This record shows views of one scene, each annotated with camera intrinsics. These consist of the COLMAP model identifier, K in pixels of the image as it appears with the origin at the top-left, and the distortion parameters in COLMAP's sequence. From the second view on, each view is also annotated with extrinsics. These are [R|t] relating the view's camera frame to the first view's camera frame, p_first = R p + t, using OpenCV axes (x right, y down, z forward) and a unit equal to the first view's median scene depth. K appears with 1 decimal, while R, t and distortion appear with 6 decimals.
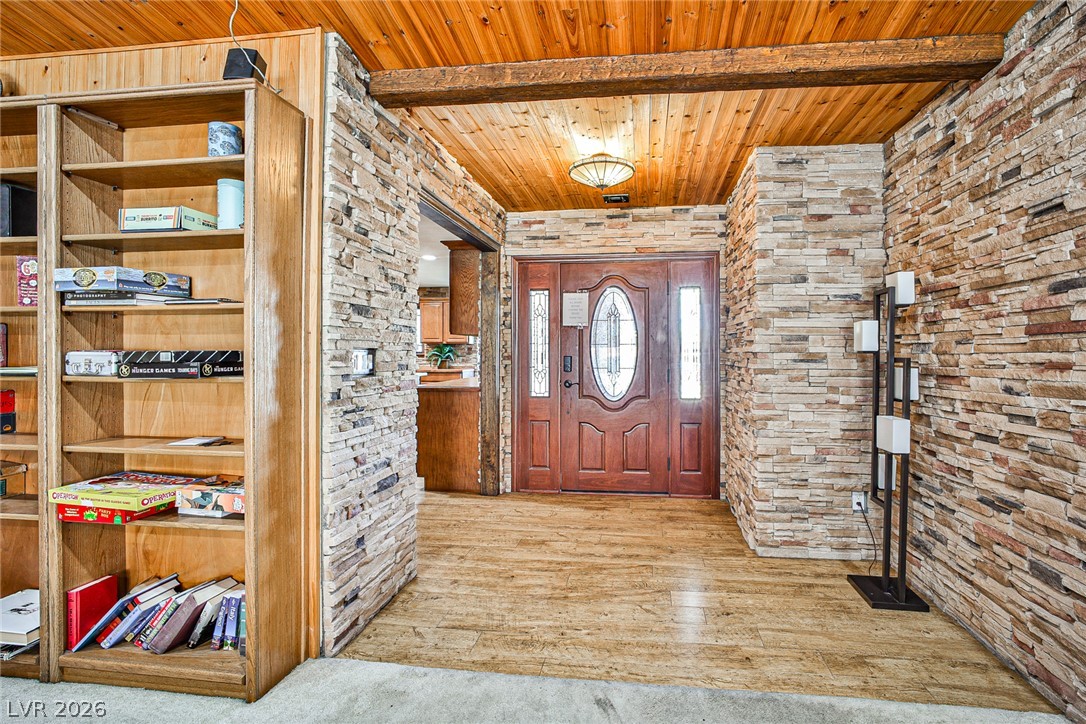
lens RADIAL K [[507.2, 0, 595.5], [0, 507.2, 350.4], [0, 0, 1]] dist [-0.020813, 0.004102]
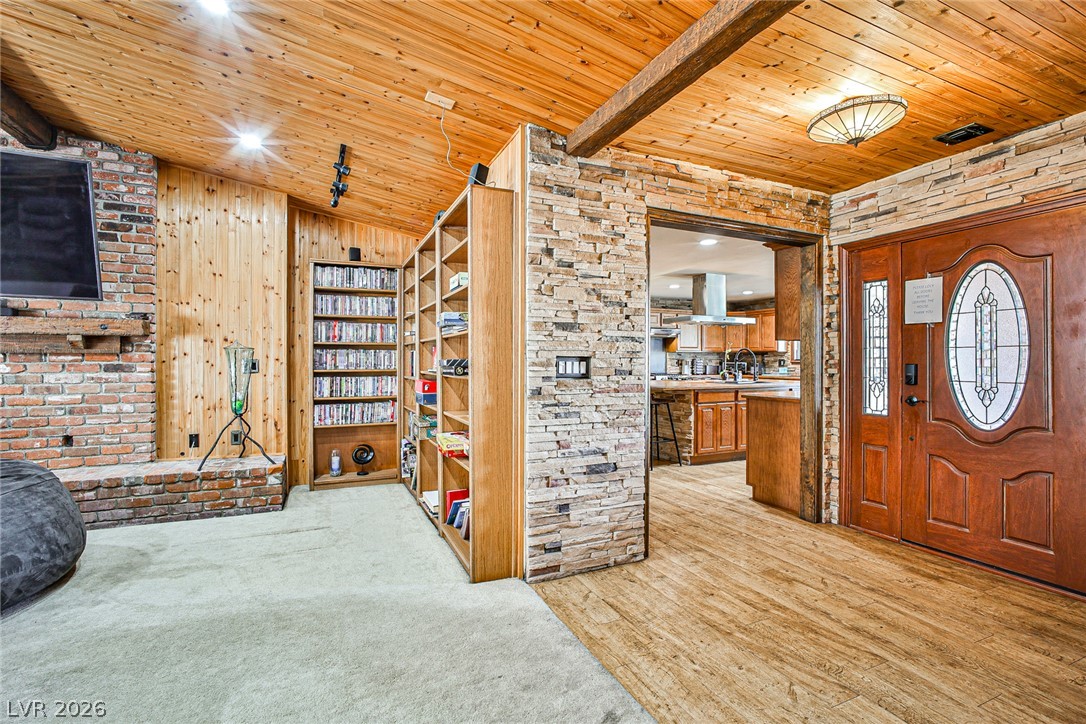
lens RADIAL K [[507.2, 0, 551.9], [0, 507.2, 363.8], [0, 0, 1]] dist [-0.020813, 0.004102]
pose [[0.510492, 0.003191, -0.859877, 0.446029], [0.005978, 0.999956, 0.007260, 0.003065], [0.859862, -0.008846, 0.510450, 0.229986]]
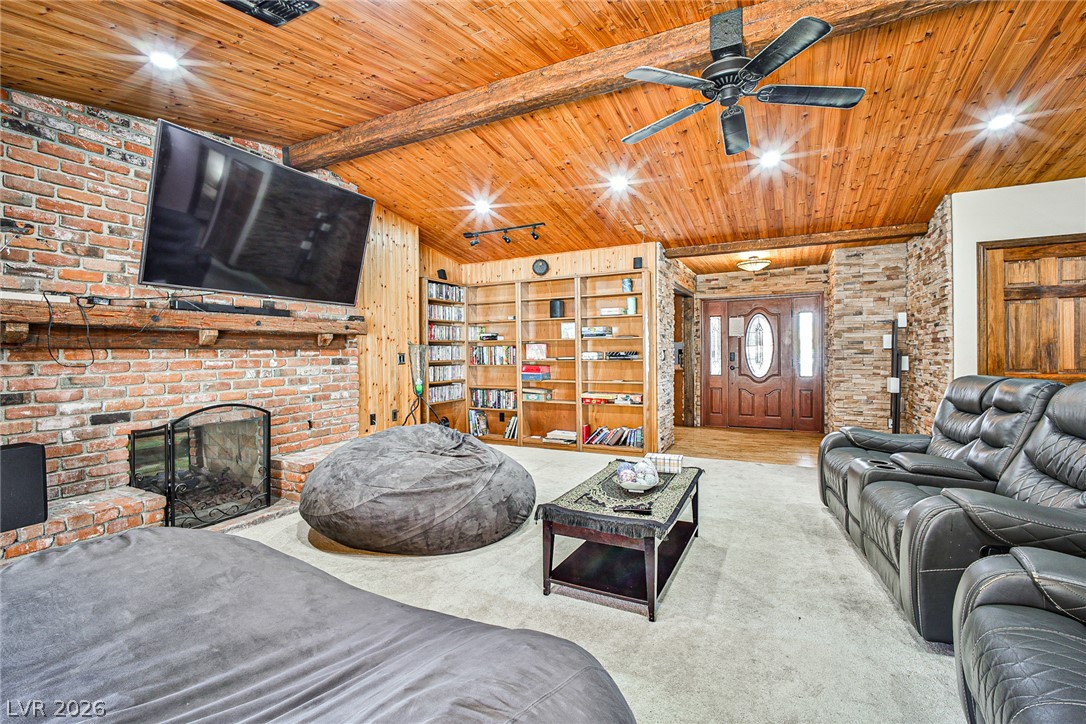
lens RADIAL K [[507.2, 0, 554.3], [0, 507.2, 358.8], [0, 0, 1]] dist [-0.020813, 0.004102]
pose [[0.944223, -0.006037, -0.329251, -0.084828], [0.012821, 0.999748, 0.018439, -0.010981], [0.329056, -0.021632, 0.944062, -1.315543]]
